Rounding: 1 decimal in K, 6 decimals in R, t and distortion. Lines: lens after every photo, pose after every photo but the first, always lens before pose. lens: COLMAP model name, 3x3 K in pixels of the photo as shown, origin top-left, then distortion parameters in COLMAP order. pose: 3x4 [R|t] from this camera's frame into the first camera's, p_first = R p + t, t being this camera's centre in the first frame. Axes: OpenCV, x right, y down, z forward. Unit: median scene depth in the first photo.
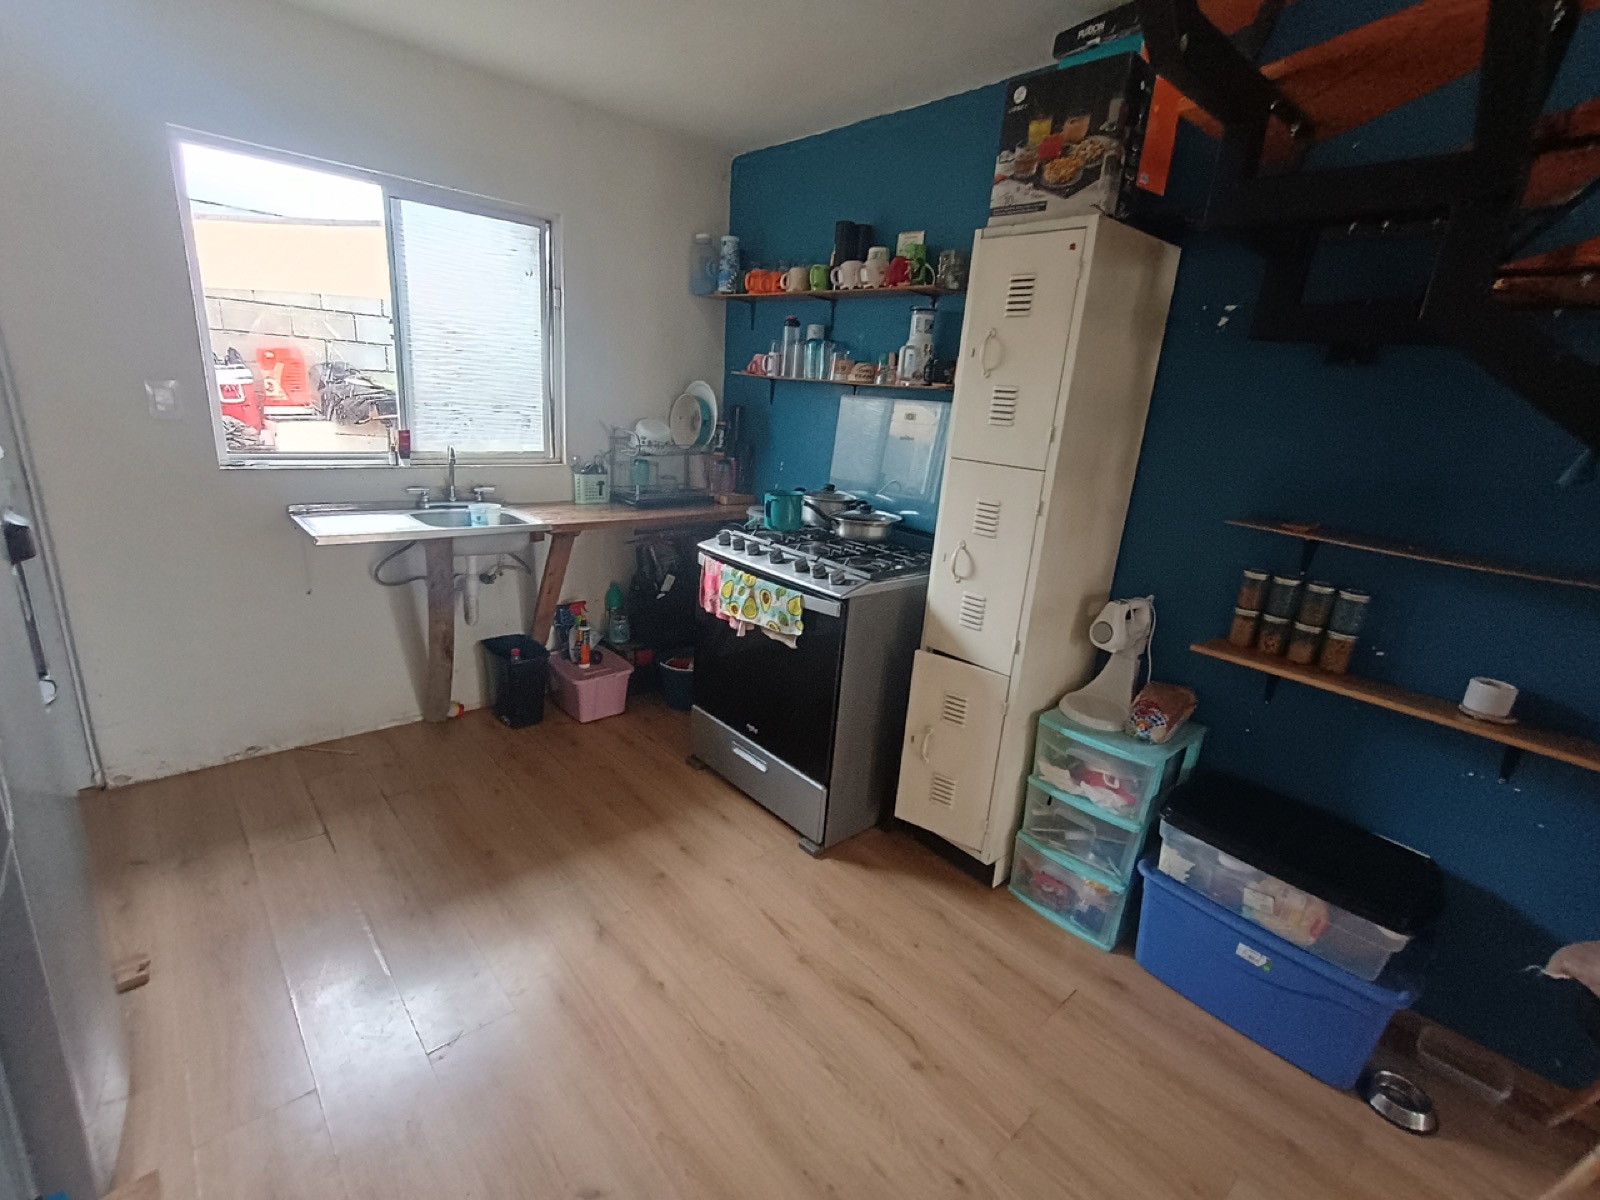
lens RADIAL K [[719.4, 0, 795.1], [0, 719.4, 594.1], [0, 0, 1]] dist [0.002273, 0.000346]
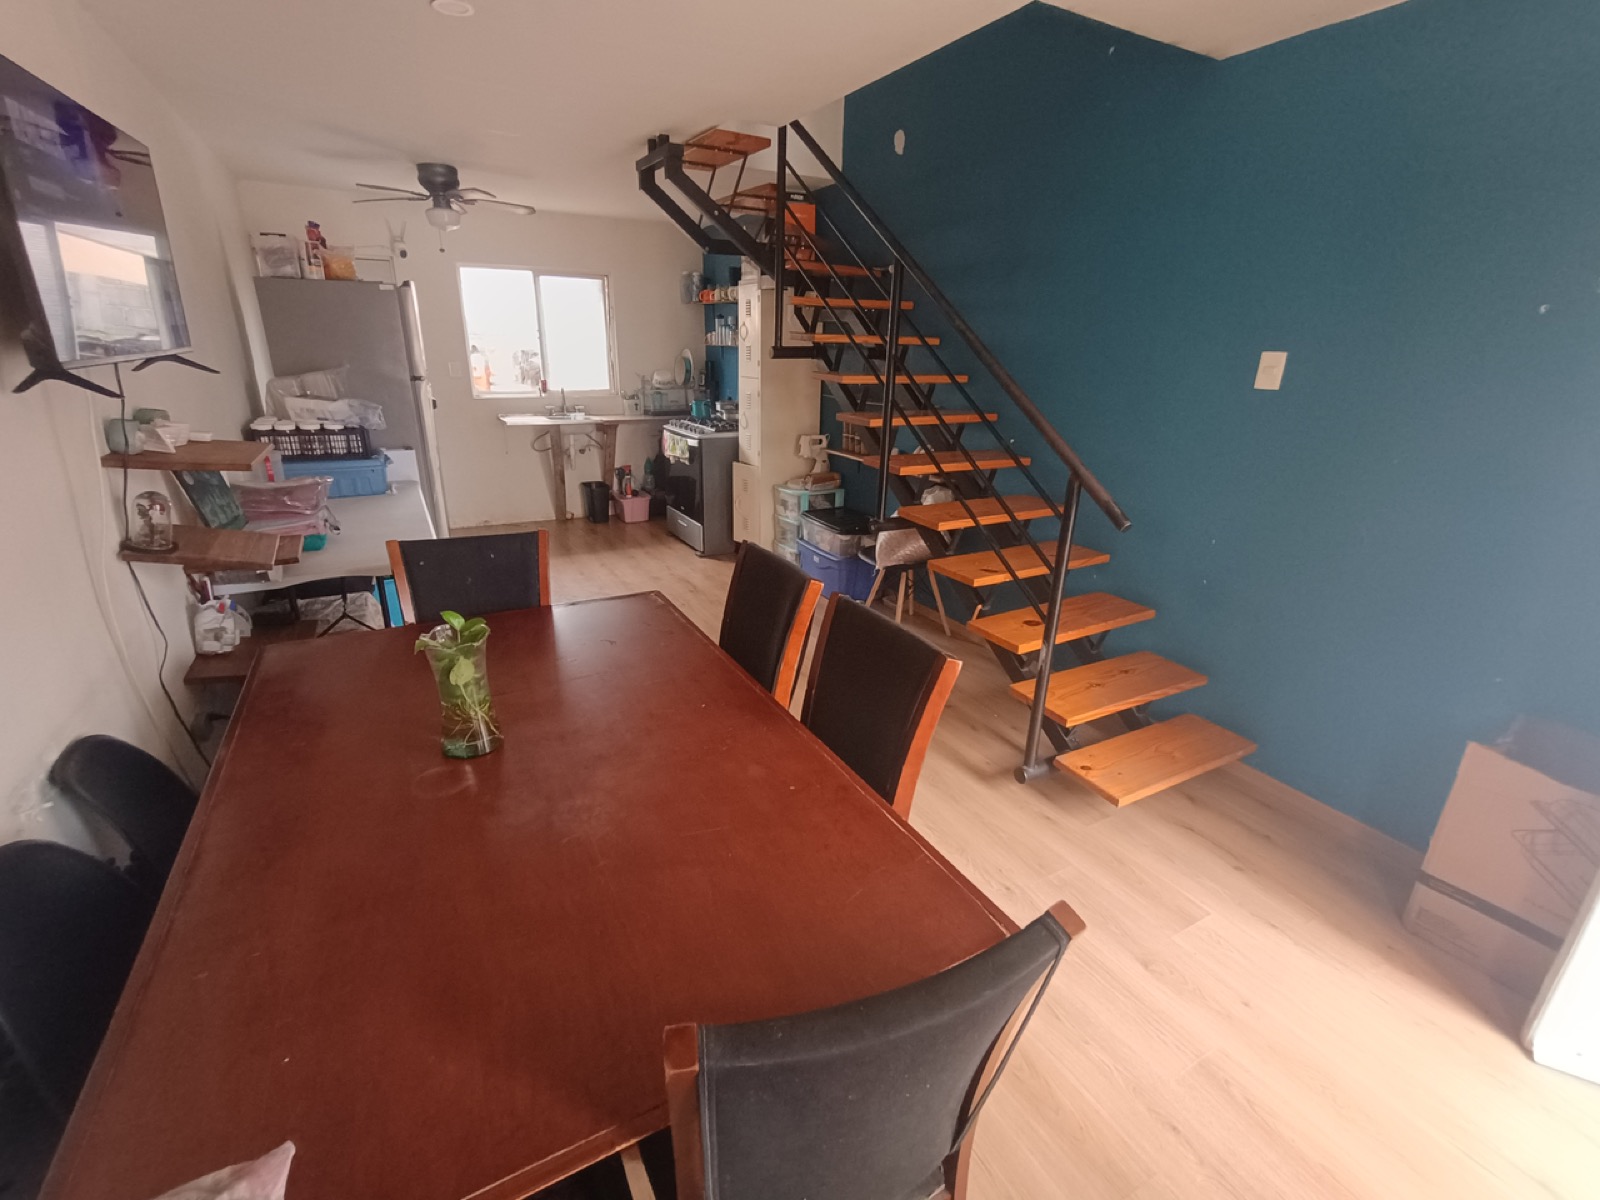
lens RADIAL K [[730.6, 0, 801.1], [0, 730.6, 606.8], [0, 0, 1]] dist [-0.001336, 0.006573]
pose [[0.971639, 0.023467, -0.235302, 0.768493], [-0.010199, 0.998297, 0.057444, 0.330382], [0.236249, -0.053415, 0.970223, -1.027383]]
